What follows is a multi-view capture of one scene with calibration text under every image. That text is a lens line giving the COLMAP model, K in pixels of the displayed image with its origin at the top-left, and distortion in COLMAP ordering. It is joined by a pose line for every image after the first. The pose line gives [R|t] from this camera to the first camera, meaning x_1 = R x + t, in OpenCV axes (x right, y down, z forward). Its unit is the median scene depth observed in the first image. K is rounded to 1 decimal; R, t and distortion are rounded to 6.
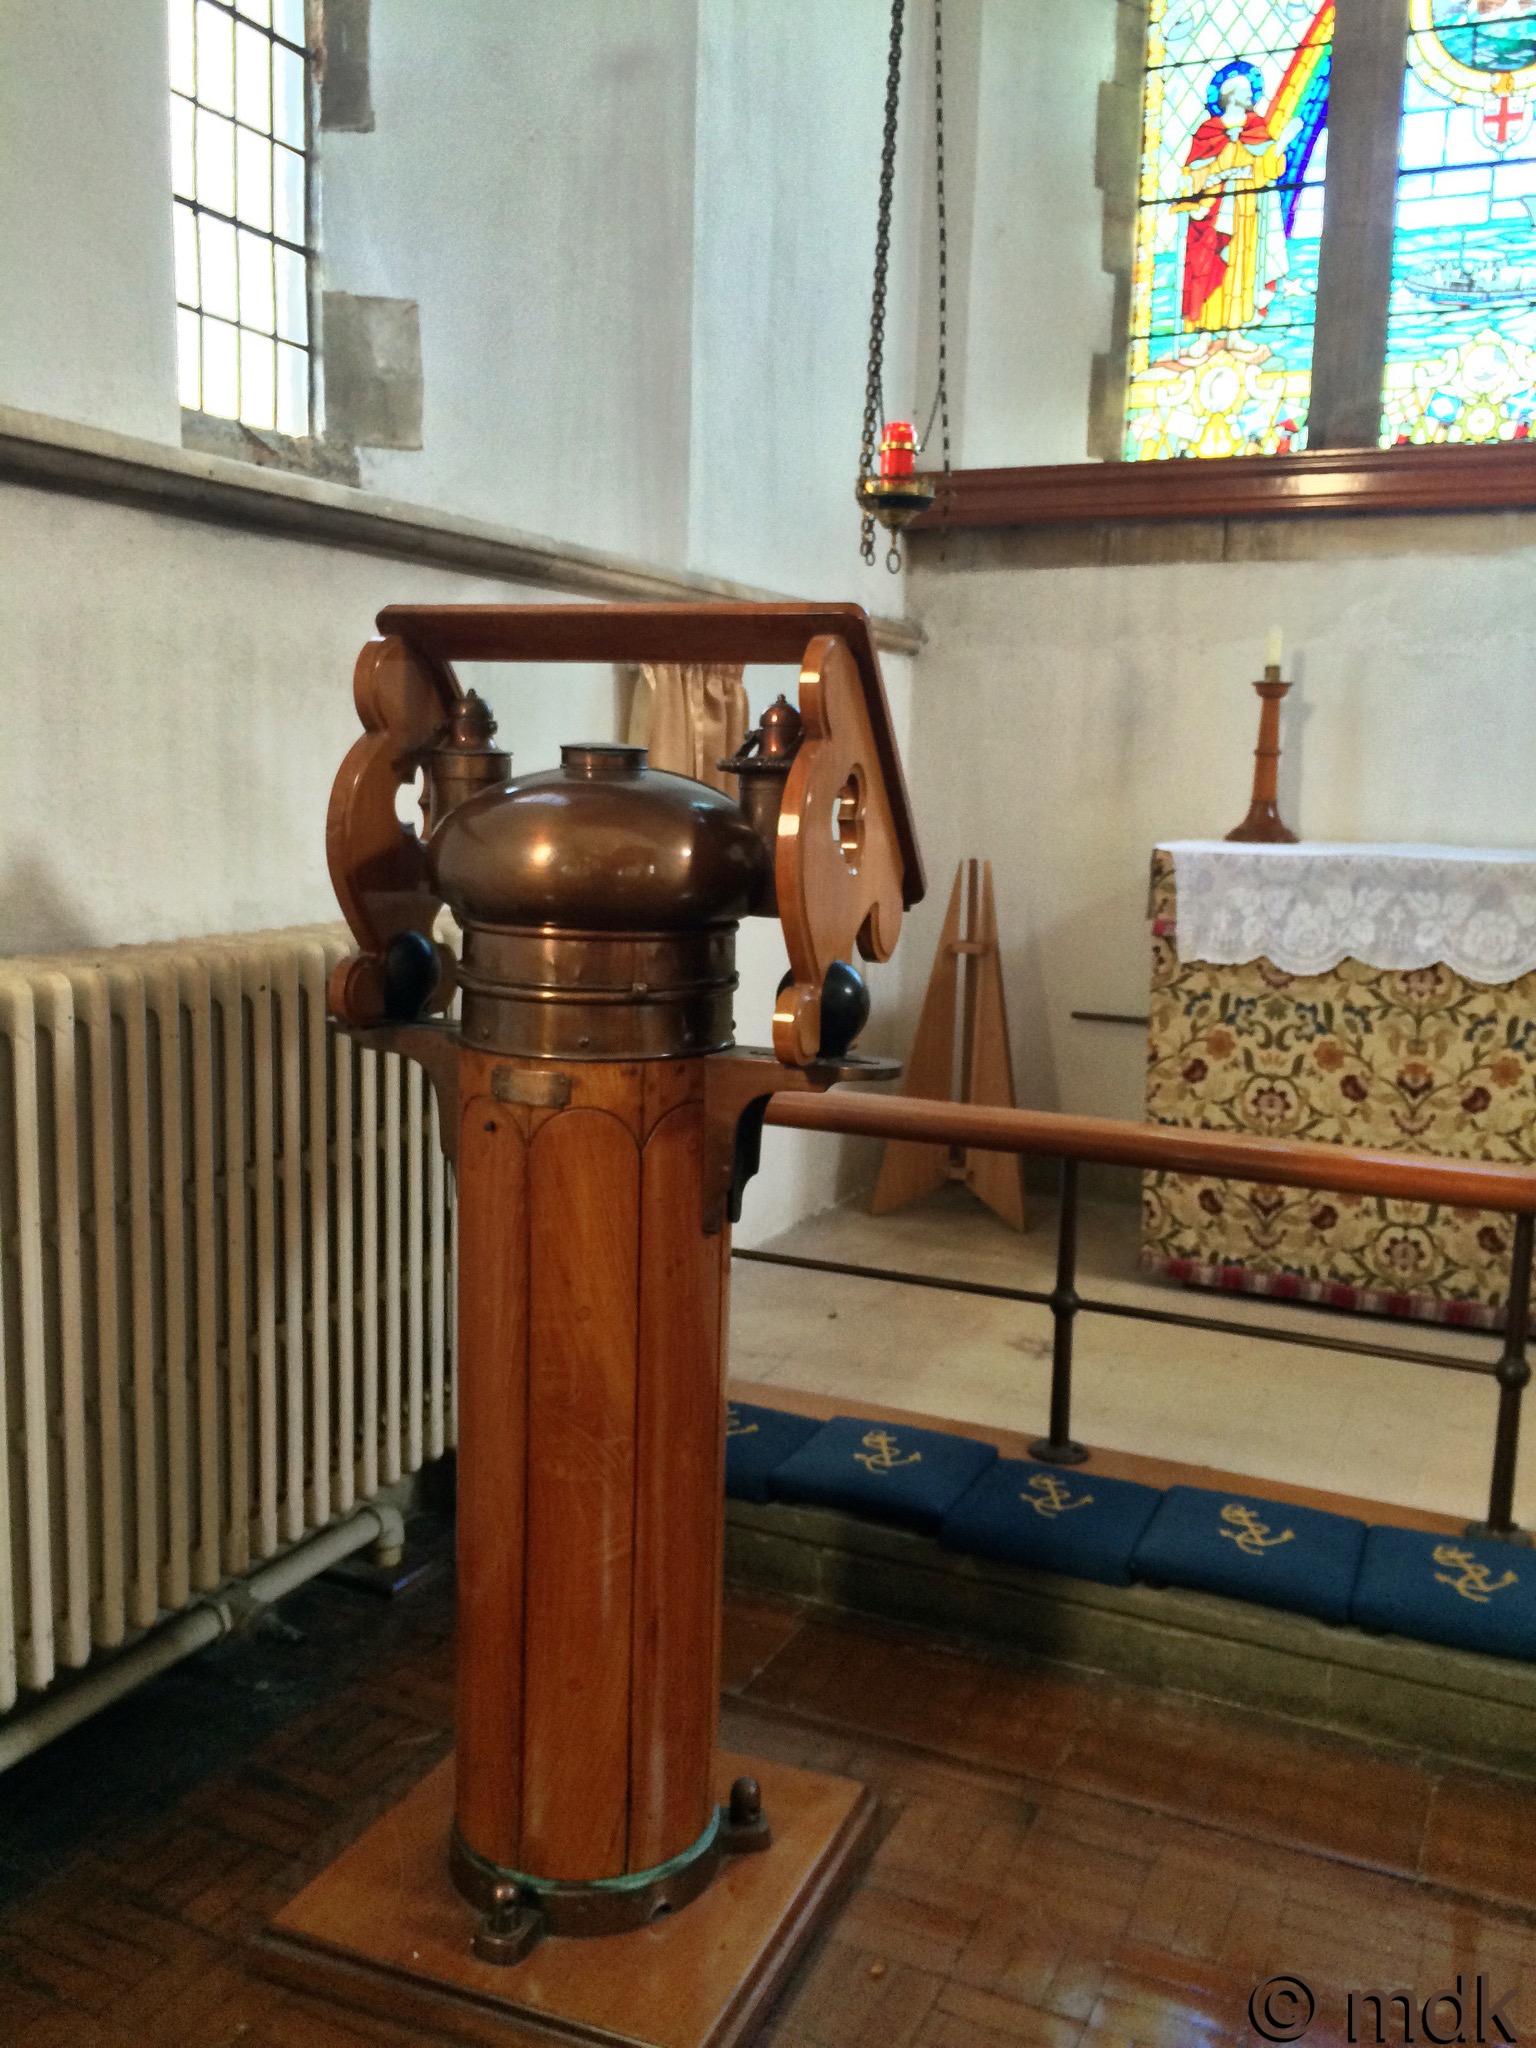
lens RADIAL K [[1761.7, 0, 768.0], [0, 1761.7, 1024.0], [0, 0, 1]] dist [0.057265, -0.078278]
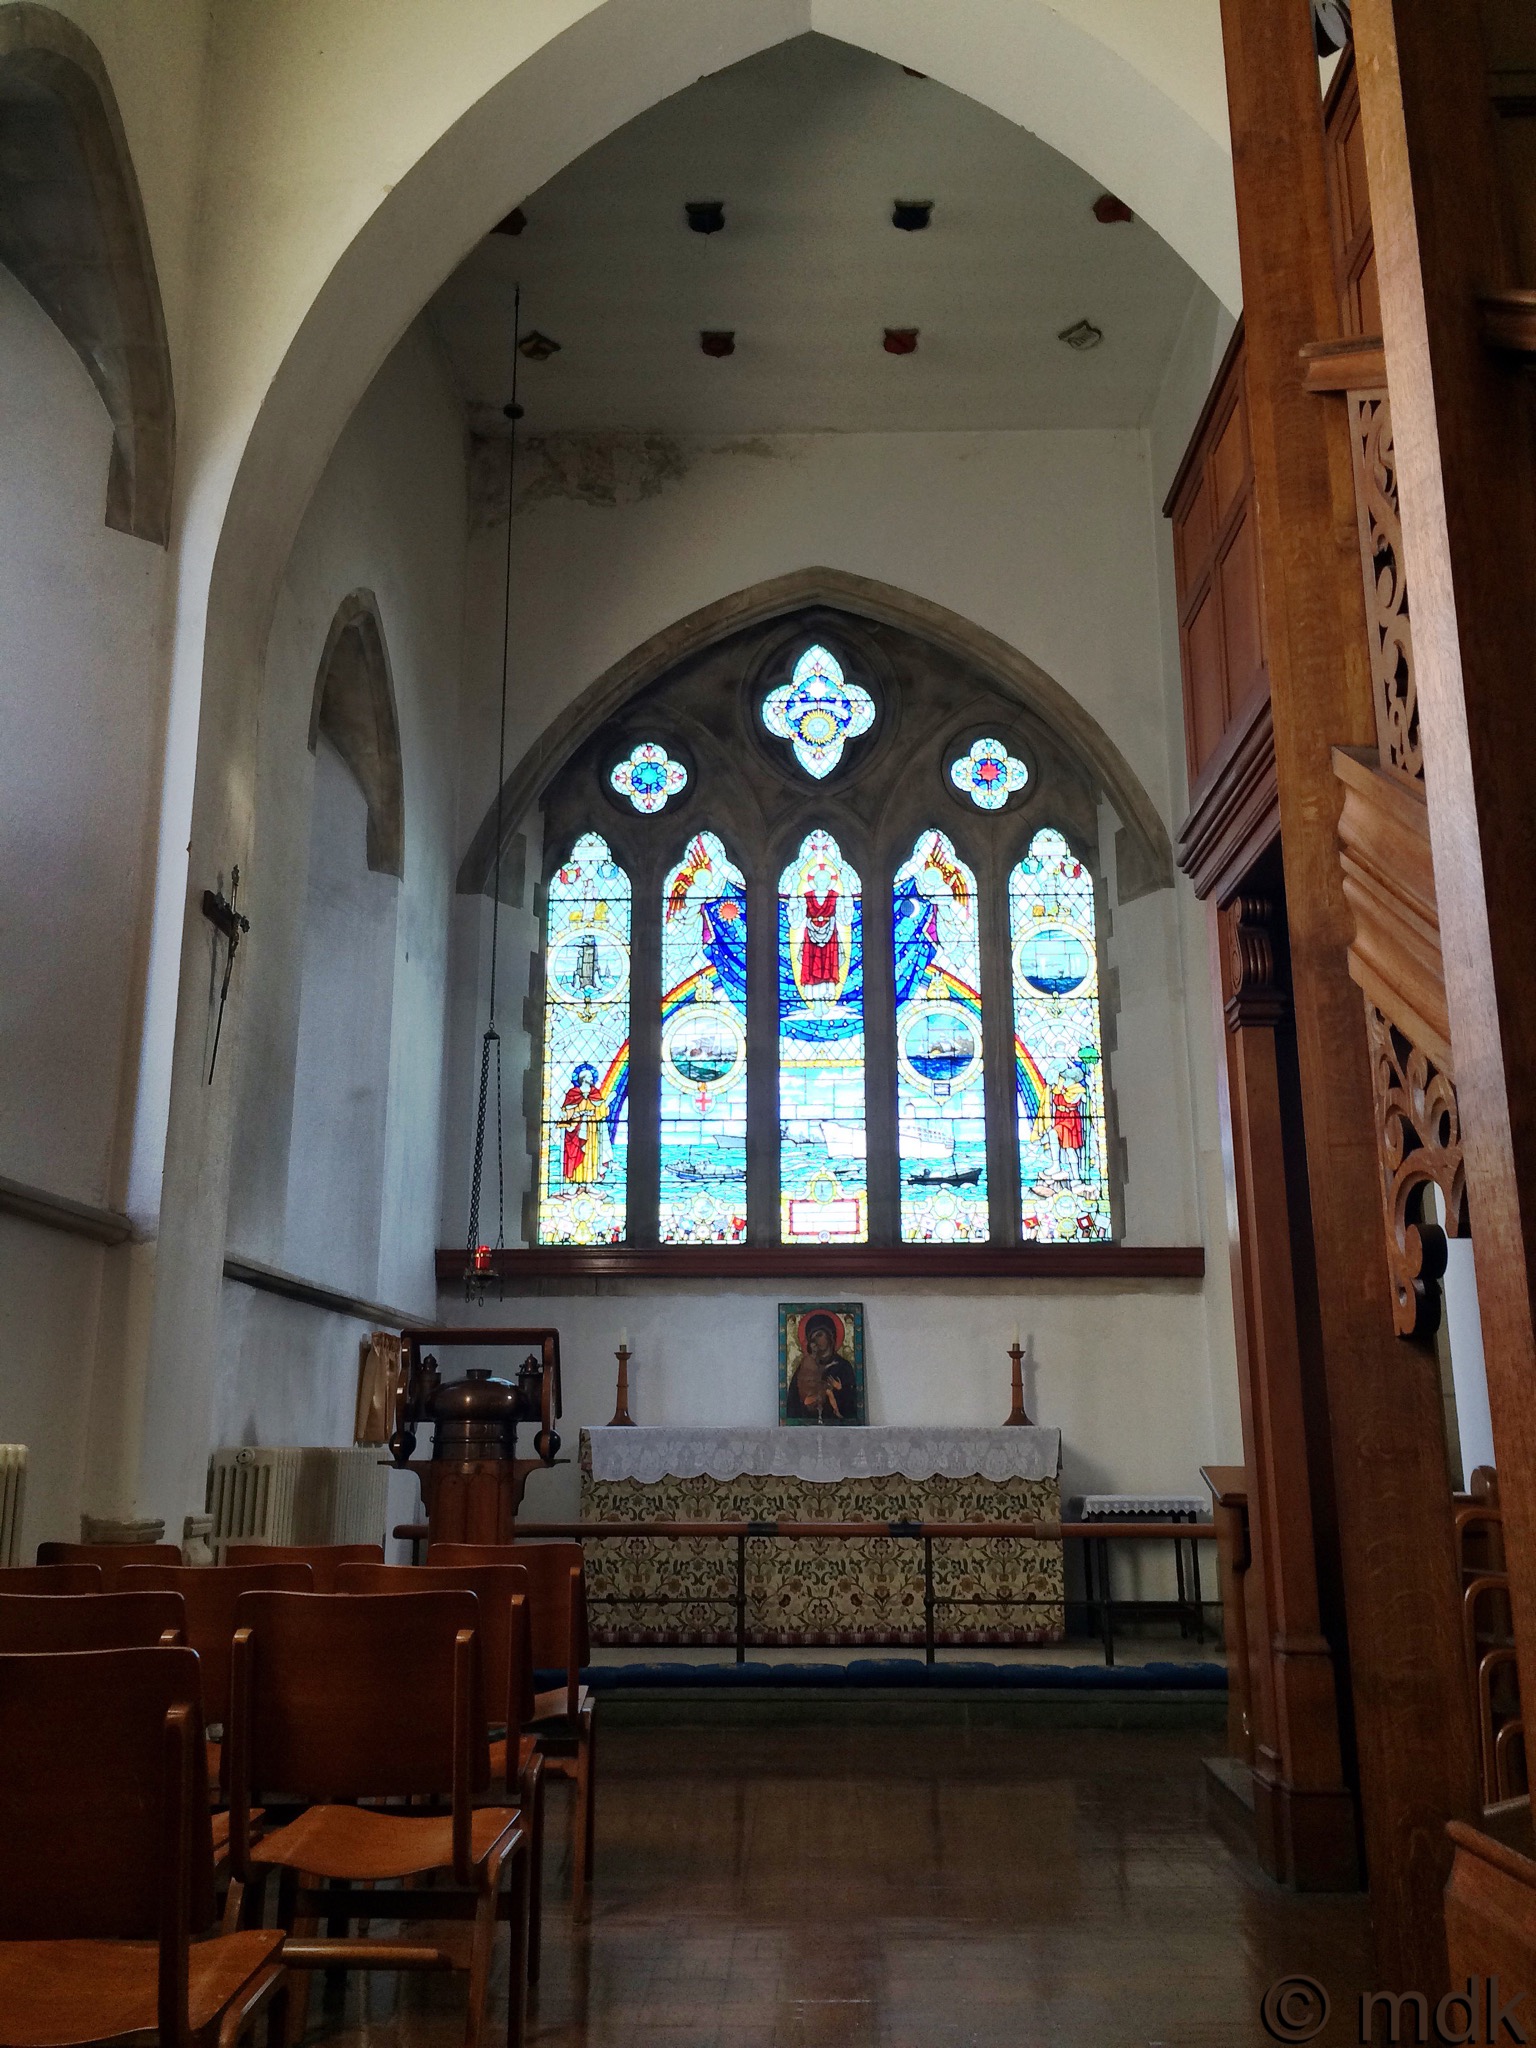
lens RADIAL K [[1832.3, 0, 768.4], [0, 1832.3, 970.8], [0, 0, 1]] dist [0.059959, -0.000789]
pose [[0.917579, 0.077745, 0.389878, -0.415903], [0.080685, 0.923864, -0.374119, 0.206111], [-0.389280, 0.374741, 0.841445, -1.015184]]
